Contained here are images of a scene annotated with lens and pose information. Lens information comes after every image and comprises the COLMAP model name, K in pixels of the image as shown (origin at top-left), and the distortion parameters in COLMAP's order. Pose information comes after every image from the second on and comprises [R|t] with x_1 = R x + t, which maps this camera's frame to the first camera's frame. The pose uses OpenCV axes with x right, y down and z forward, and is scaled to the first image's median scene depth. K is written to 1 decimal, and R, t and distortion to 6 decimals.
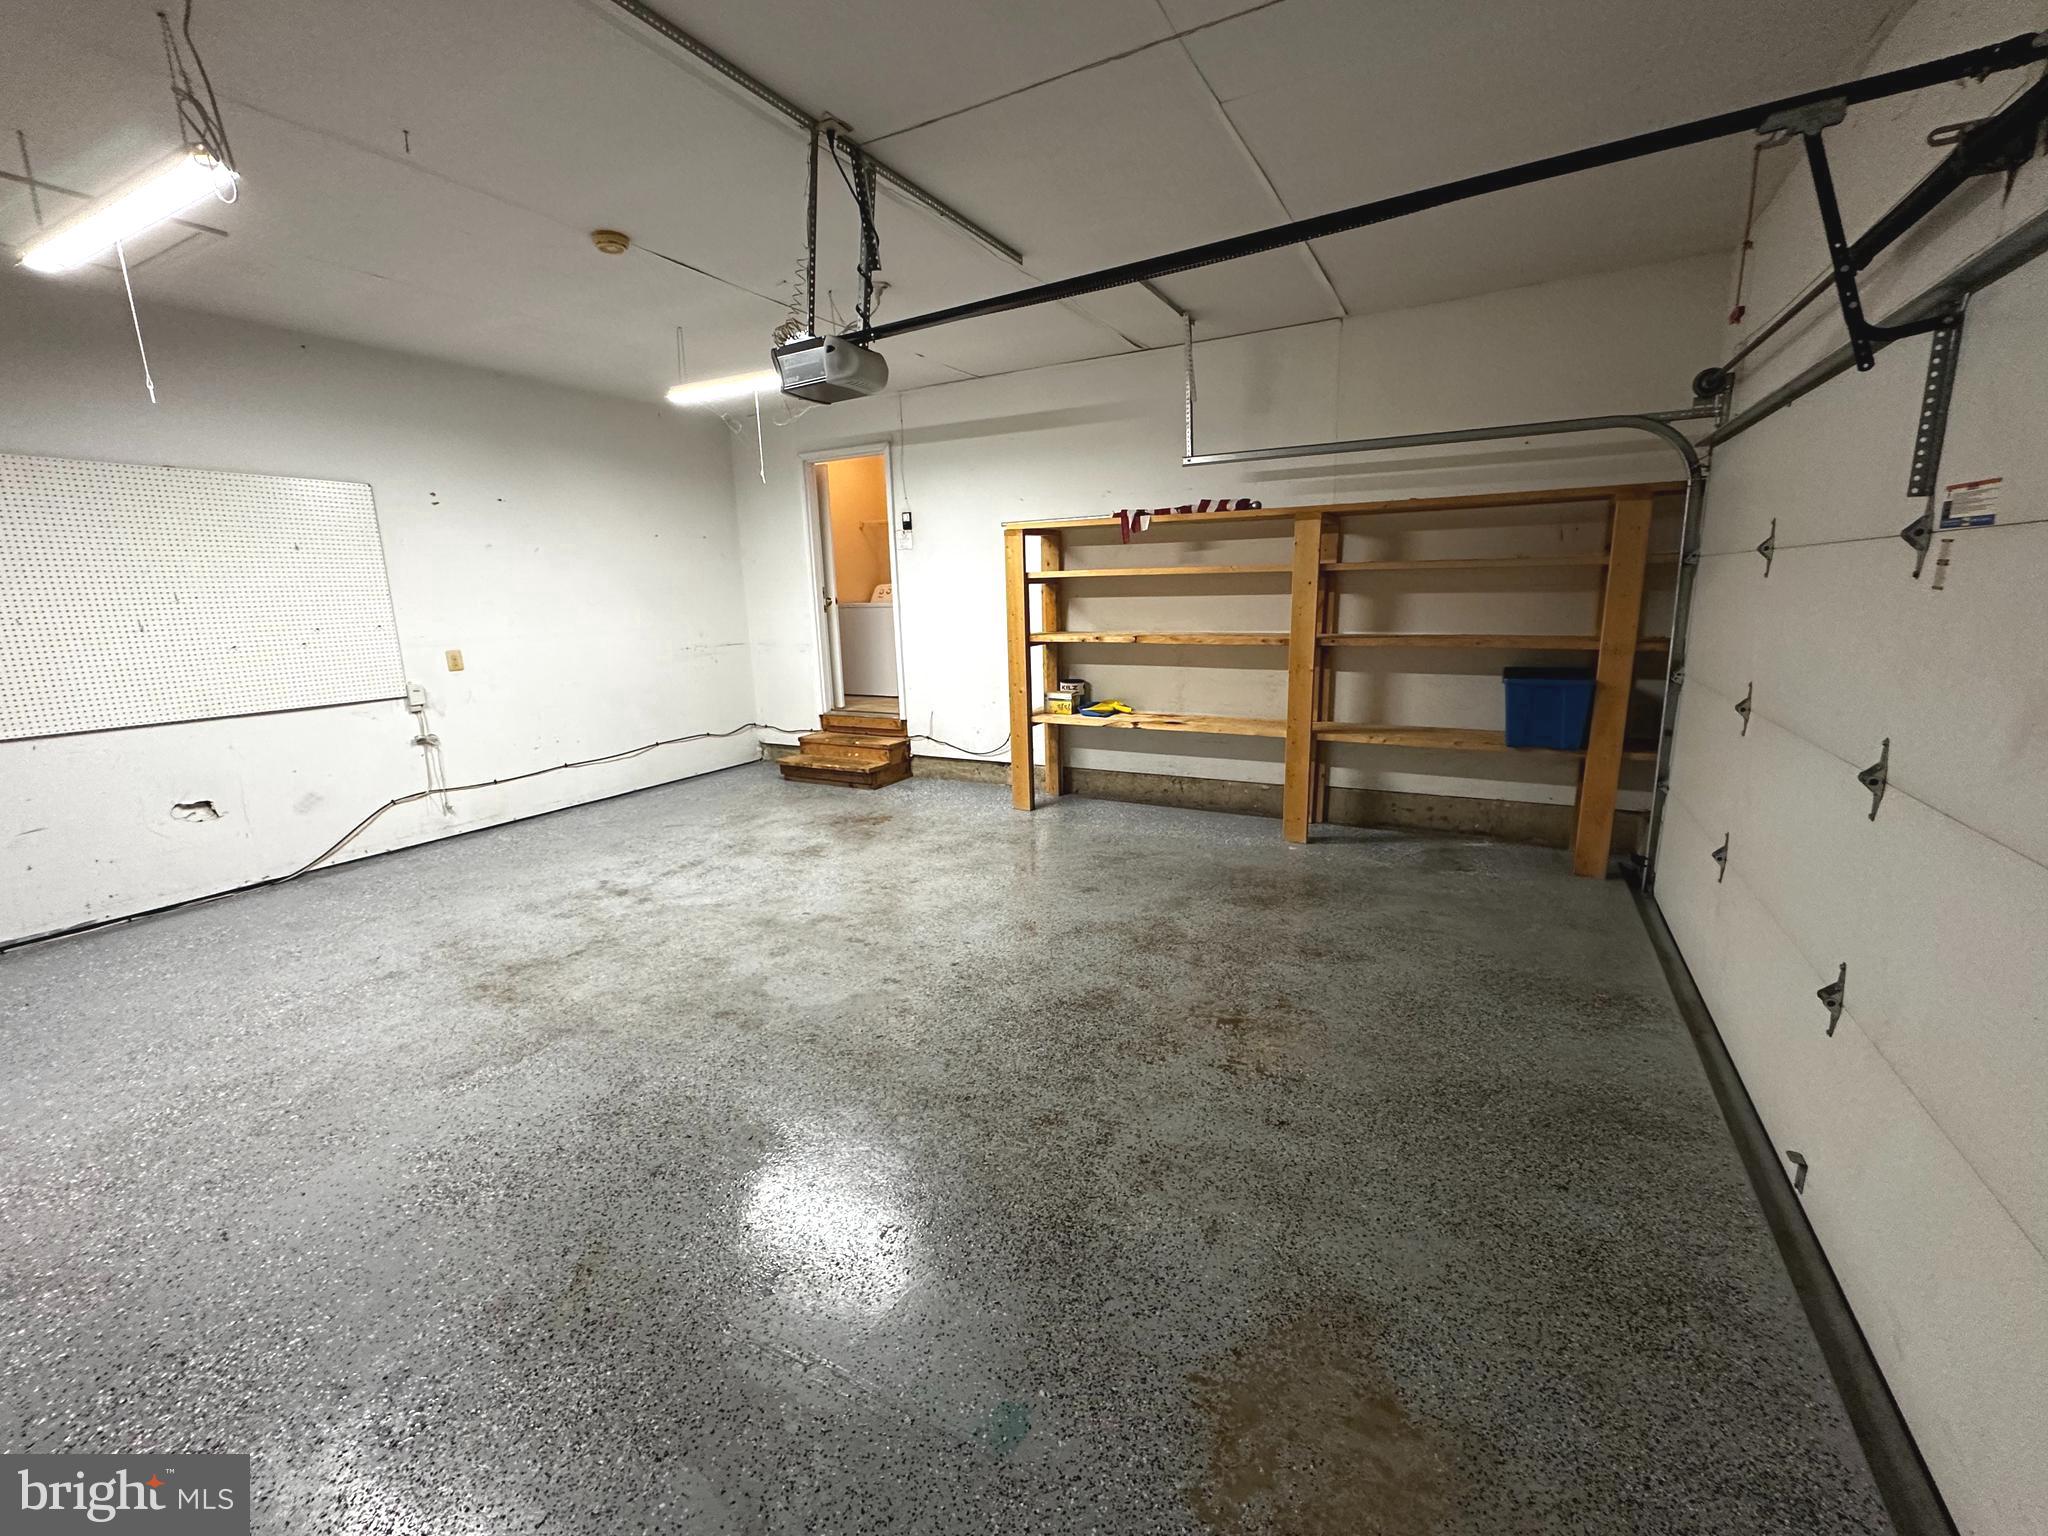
lens RADIAL K [[844.8, 0, 1027.7], [0, 844.8, 762.0], [0, 0, 1]] dist [-0.004045, 0.000869]
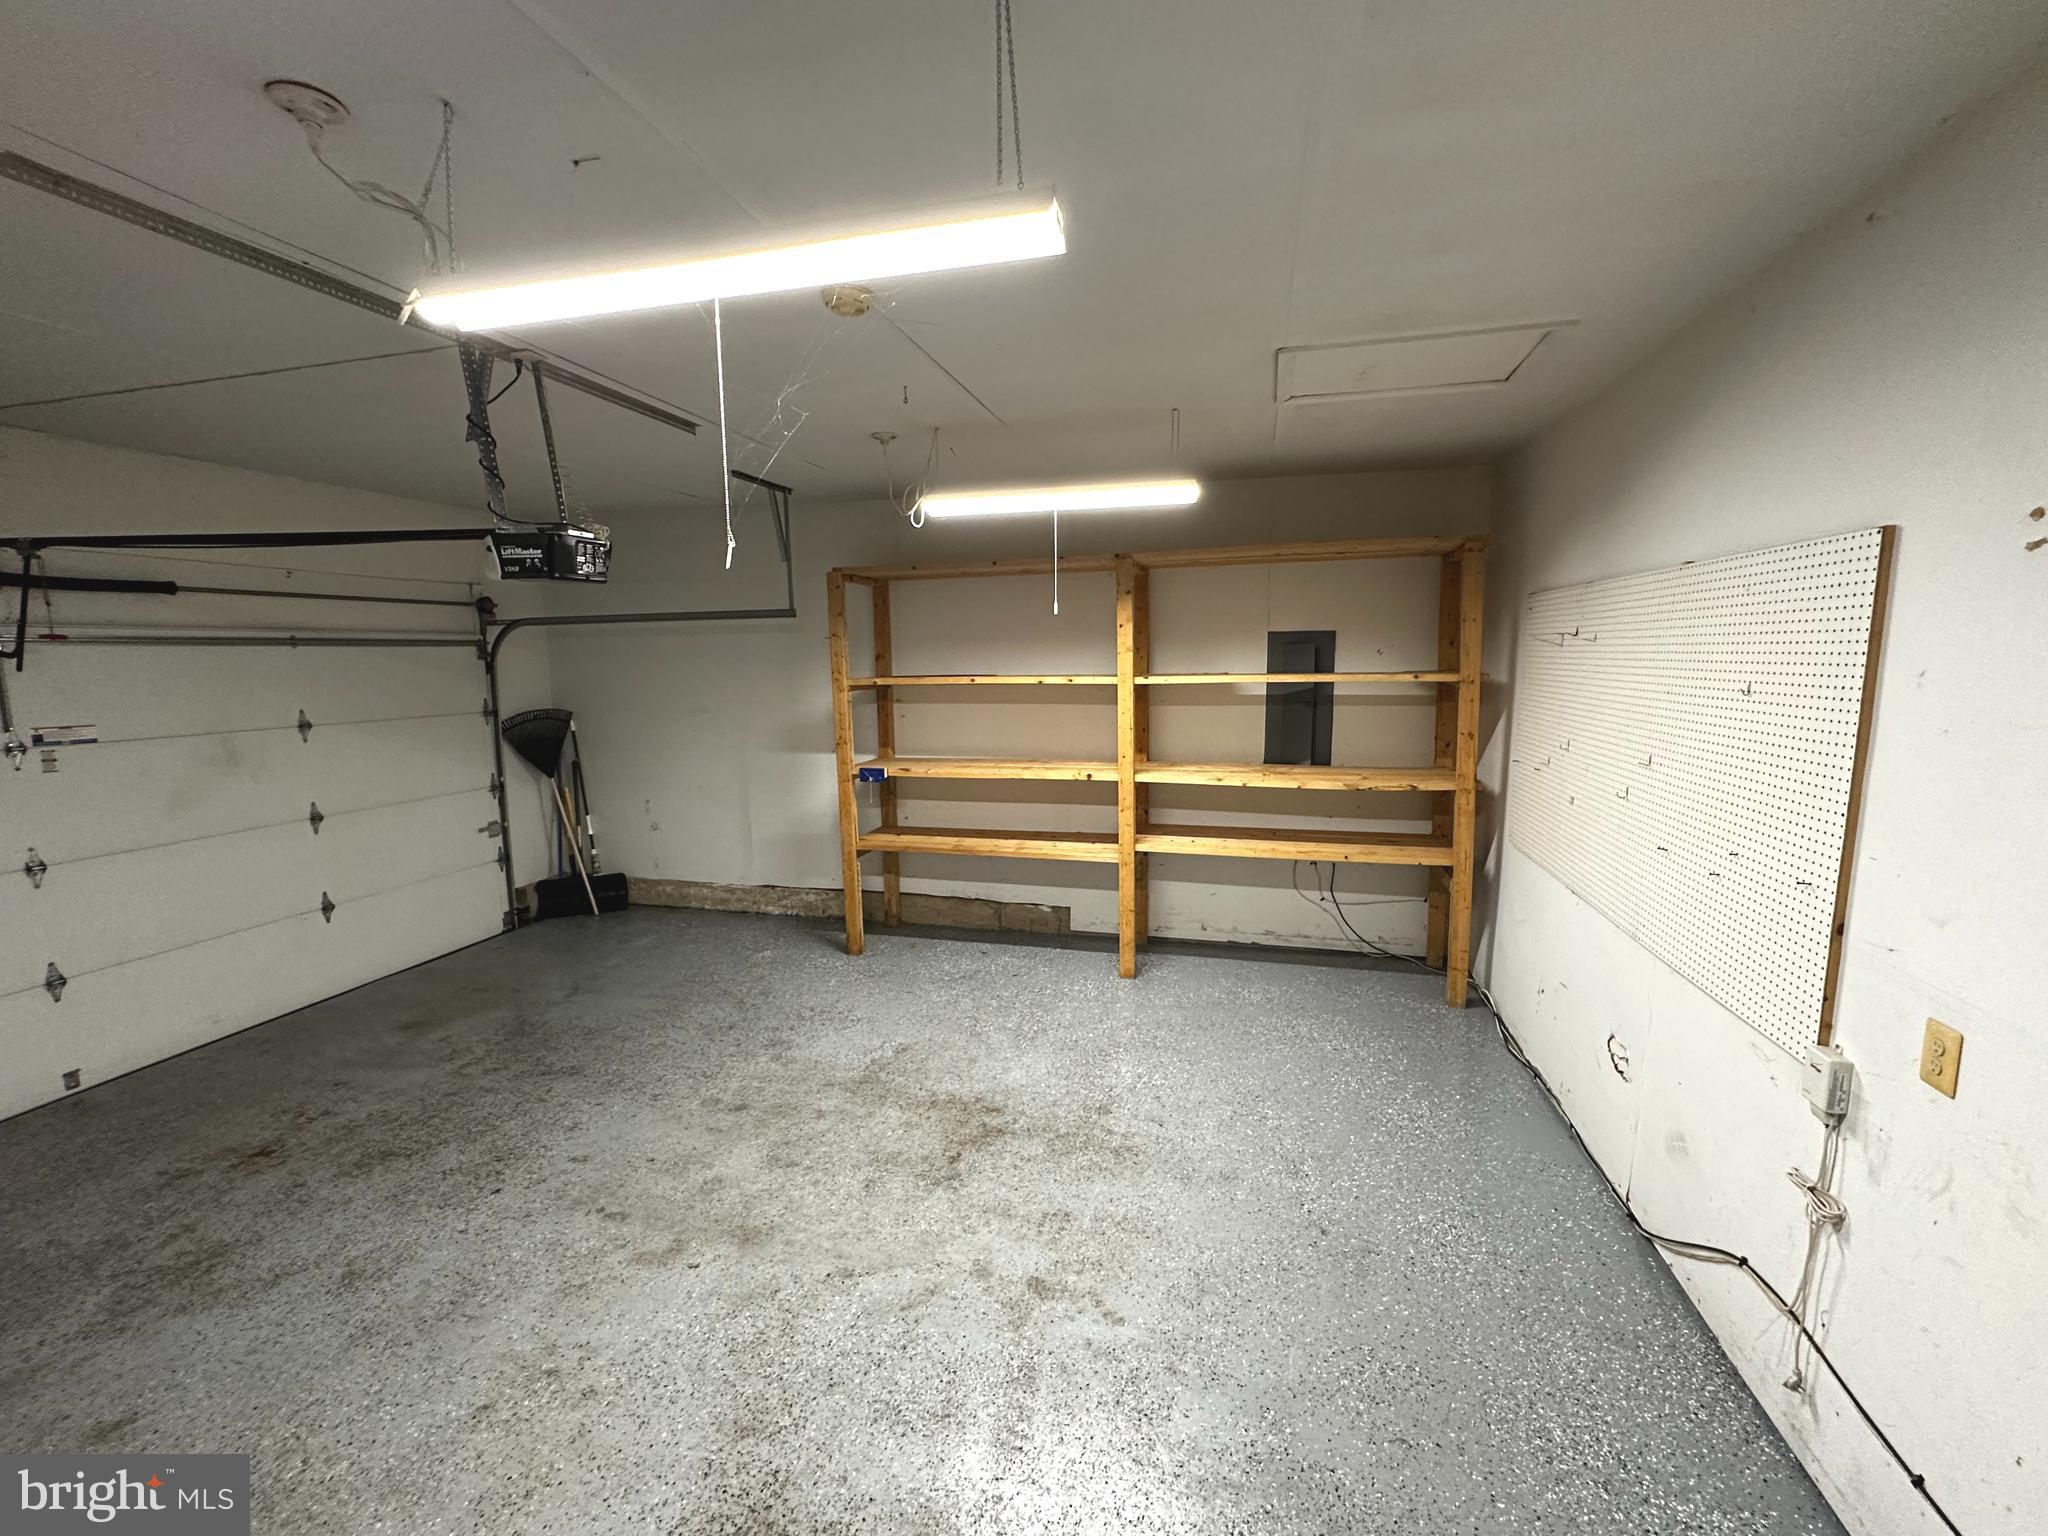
lens RADIAL K [[844.8, 0, 1021.6], [0, 844.8, 770.9], [0, 0, 1]] dist [-0.004045, 0.000869]
pose [[-0.972744, 0.066095, -0.222263, -0.449491], [-0.012131, 0.942699, 0.333424, -0.477358], [0.231565, 0.327032, -0.916203, 1.769192]]
